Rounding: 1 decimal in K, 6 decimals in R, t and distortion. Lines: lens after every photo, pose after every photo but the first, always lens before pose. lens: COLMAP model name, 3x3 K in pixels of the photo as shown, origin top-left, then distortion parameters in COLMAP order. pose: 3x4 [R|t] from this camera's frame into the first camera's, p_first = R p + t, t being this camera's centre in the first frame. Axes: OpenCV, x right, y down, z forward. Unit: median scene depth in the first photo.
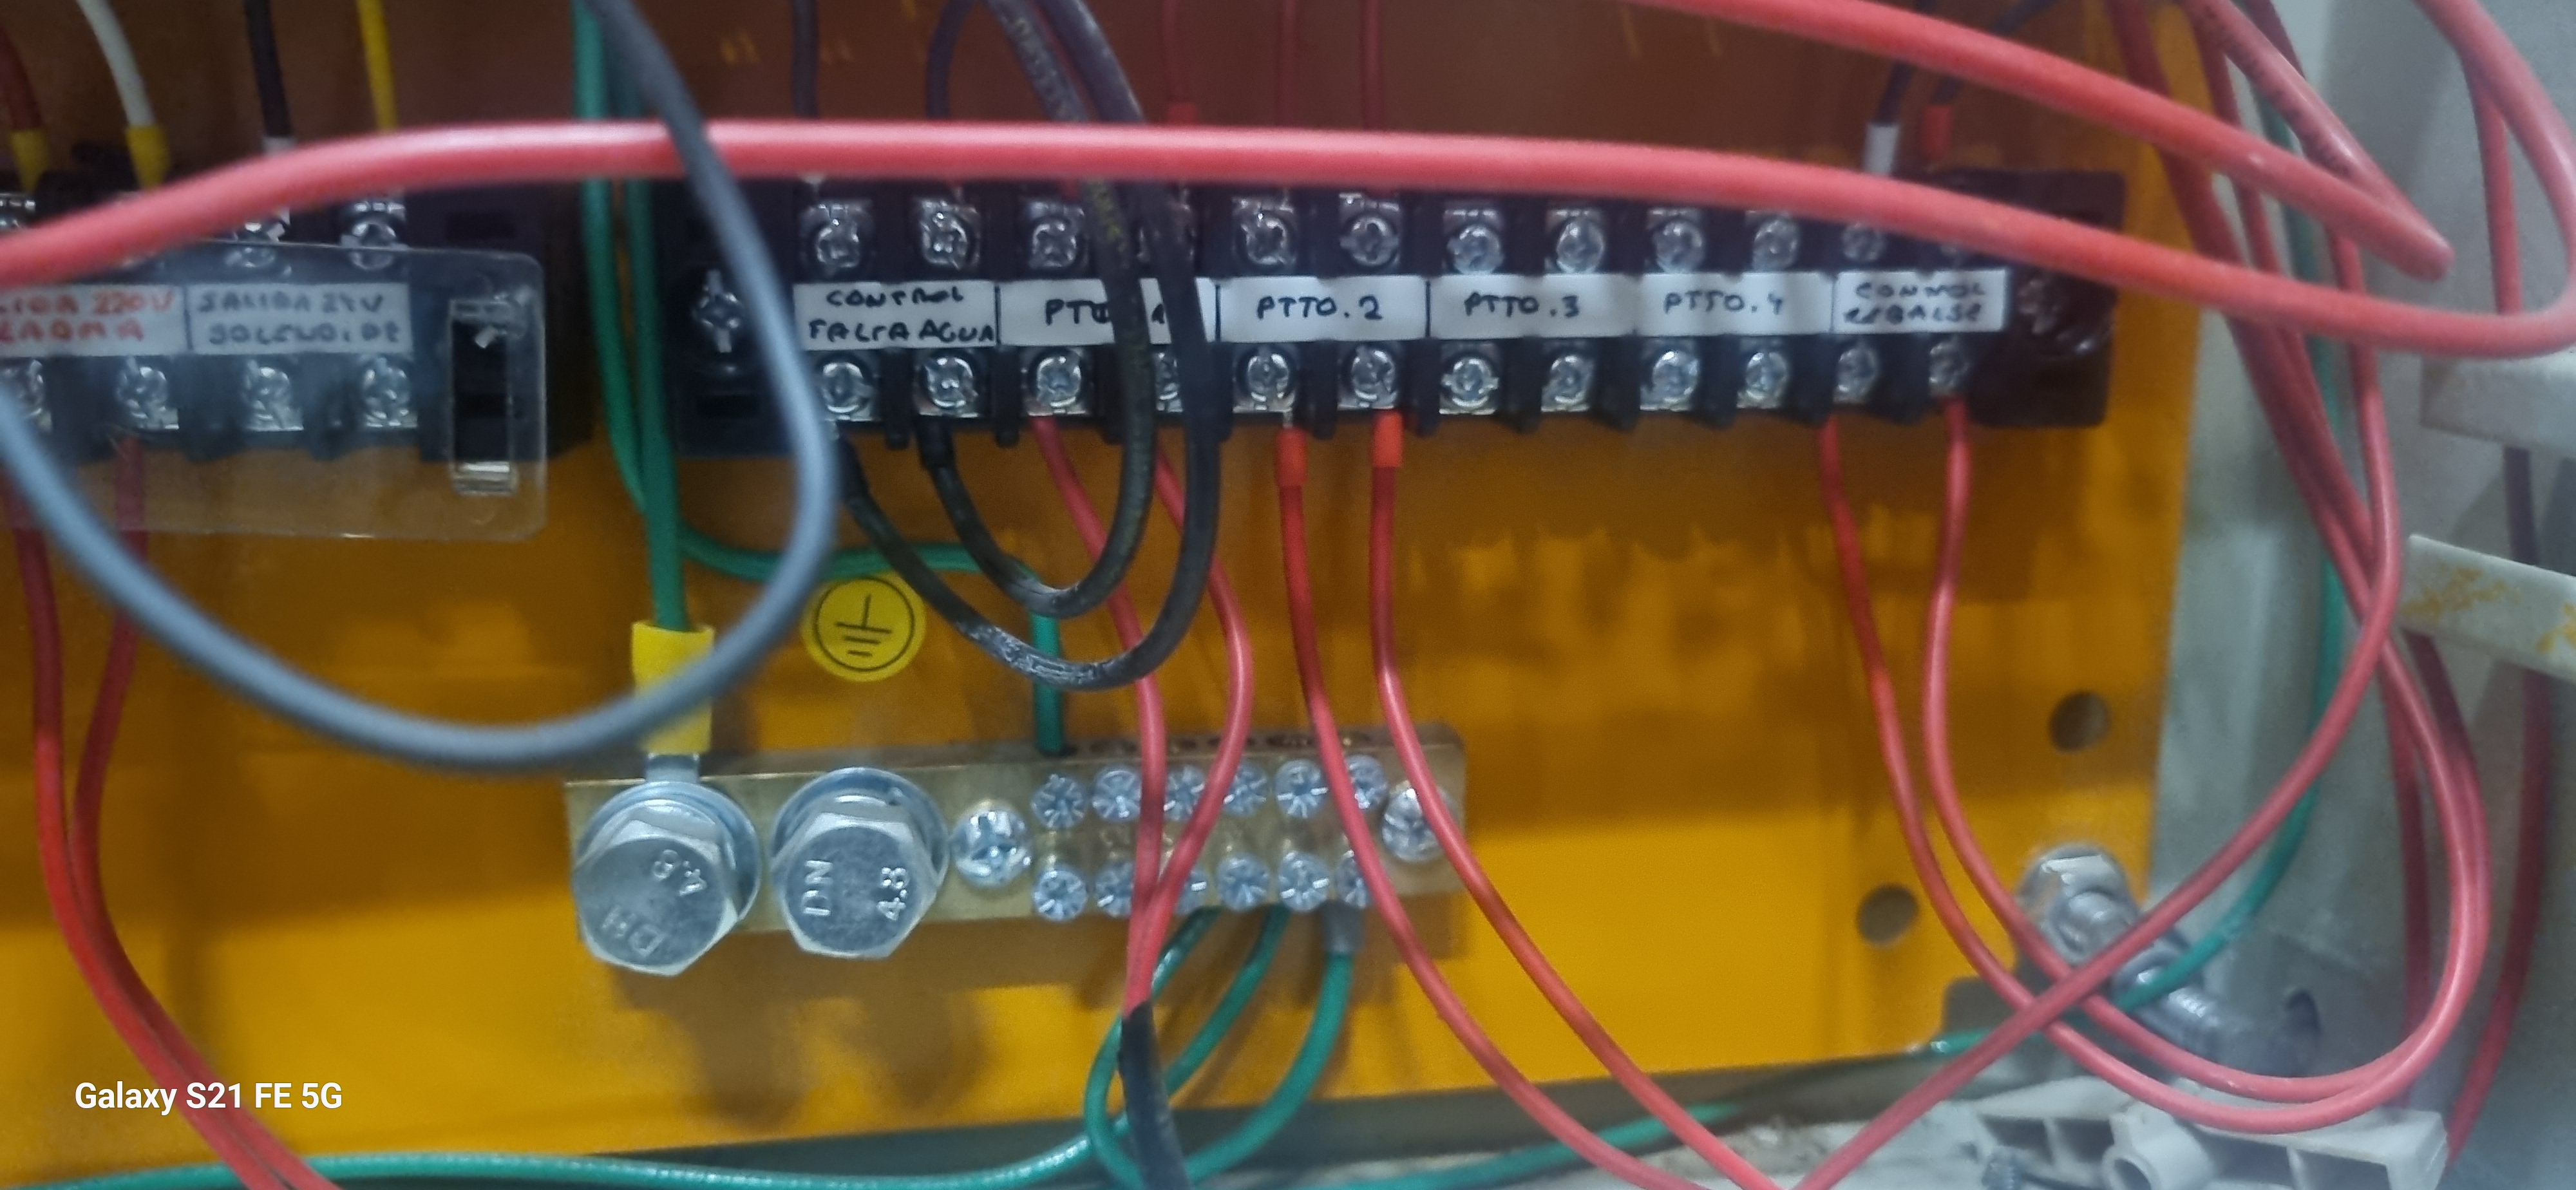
lens RADIAL K [[1823.4, 0, 1288.0], [0, 1823.4, 595.0], [0, 0, 1]] dist [0.000668, 0.002566]
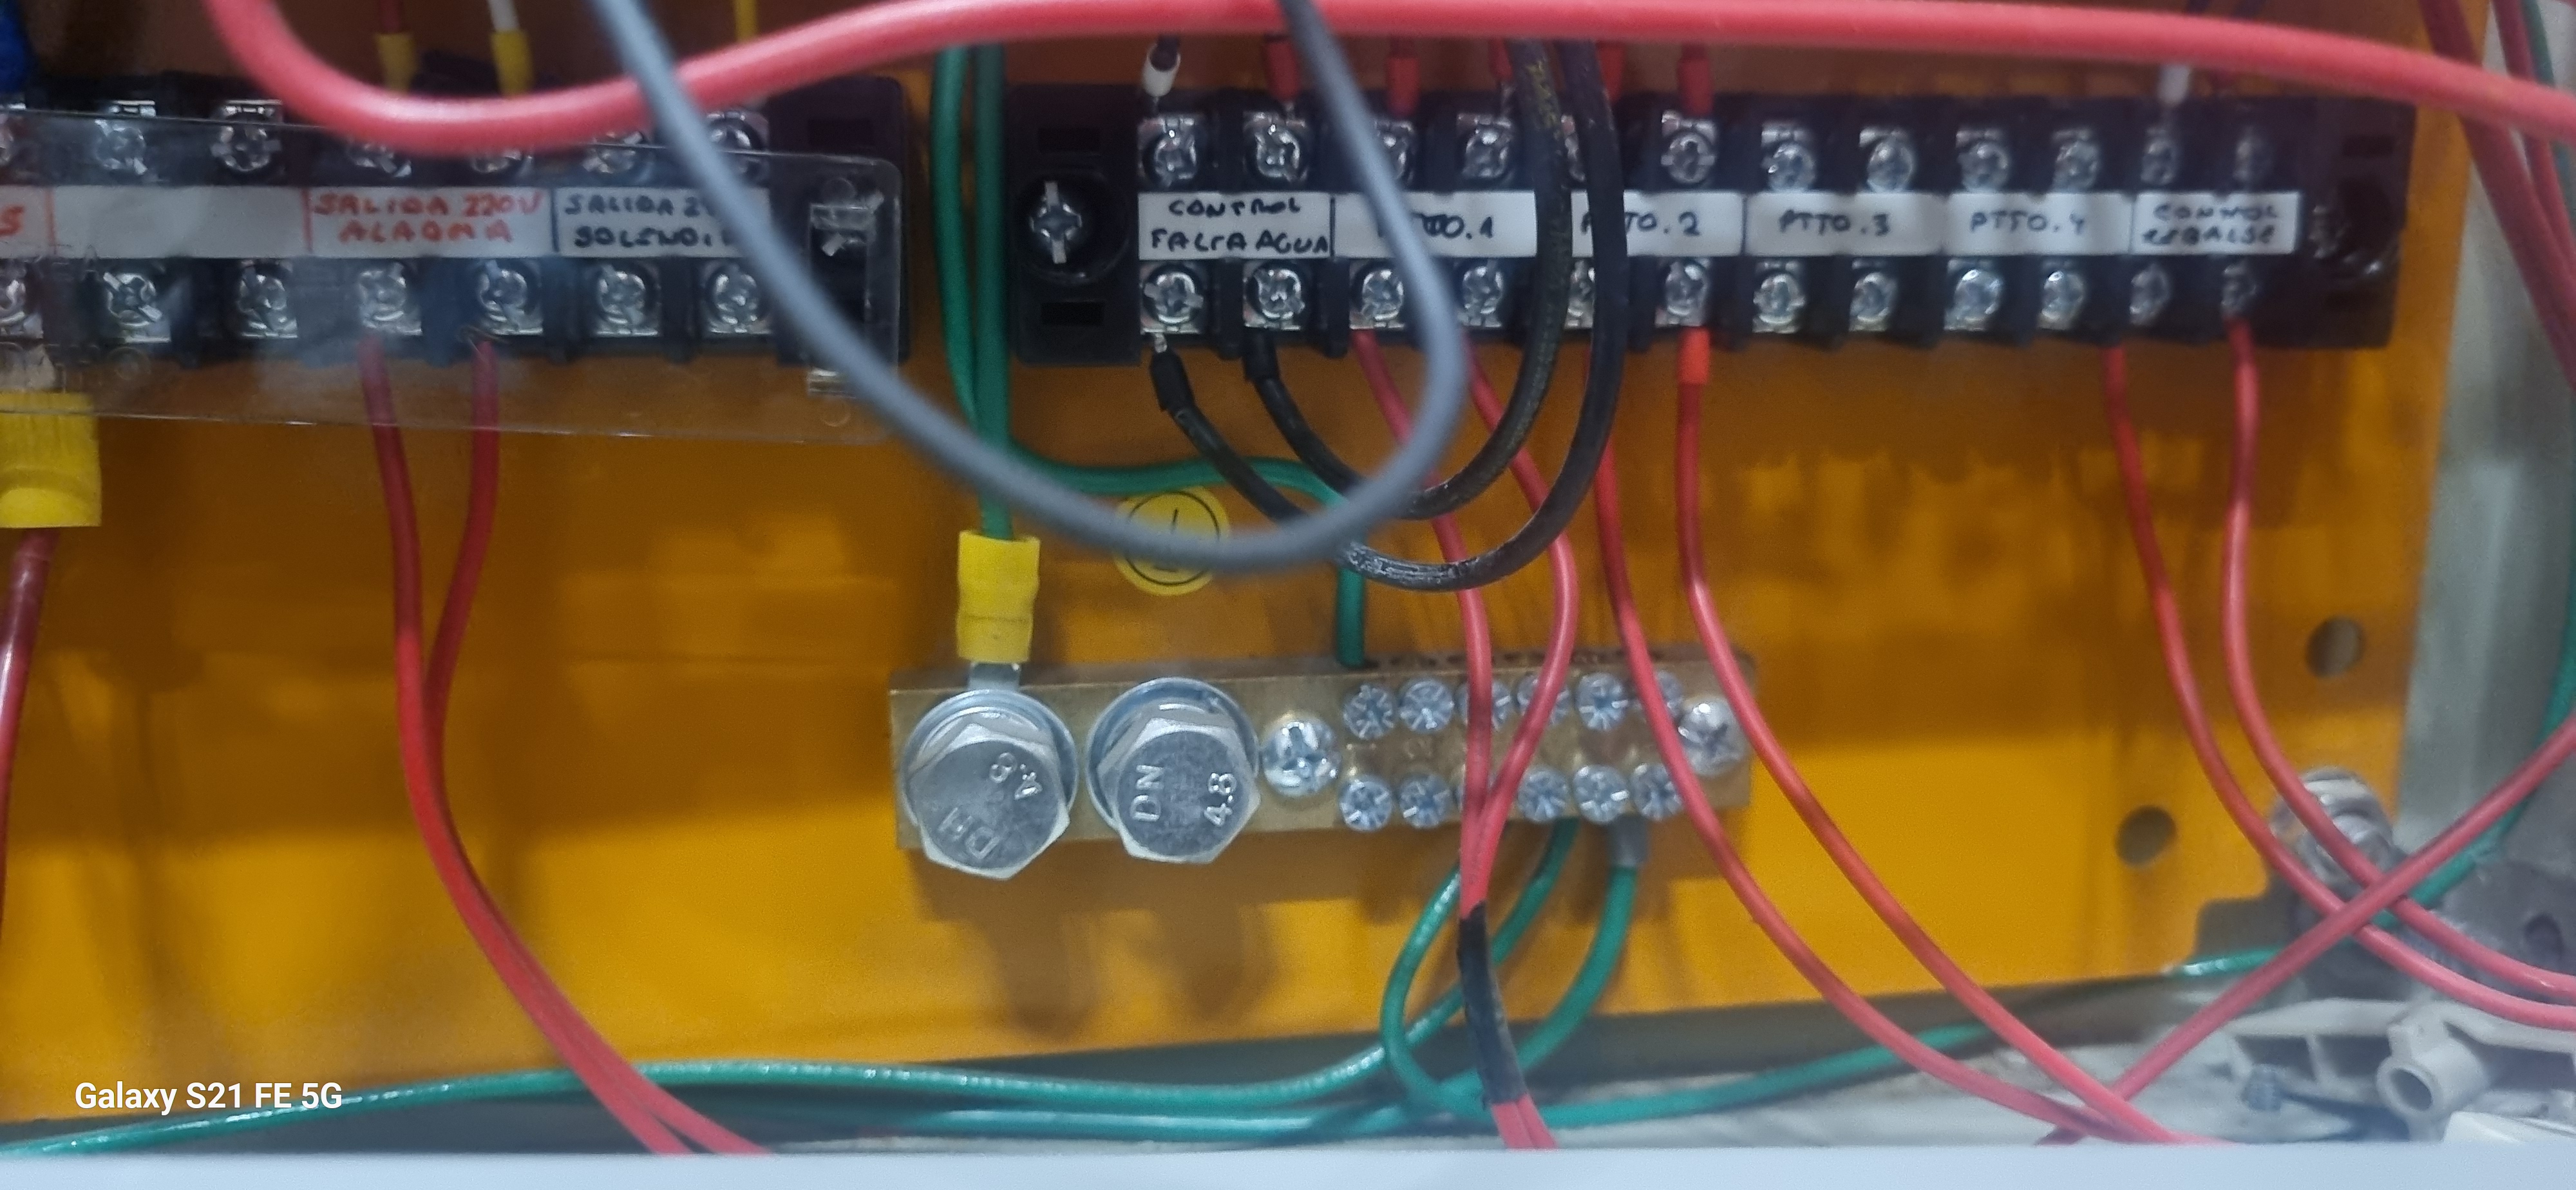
lens RADIAL K [[1830.0, 0, 1288.0], [0, 1830.0, 595.0], [0, 0, 1]] dist [-0.002182, 0.007040]
pose [[0.999955, 0.003047, 0.008998, -0.182632], [-0.003044, 0.999995, -0.000333, 0.049221], [-0.008999, 0.000305, 0.999959, -0.016298]]
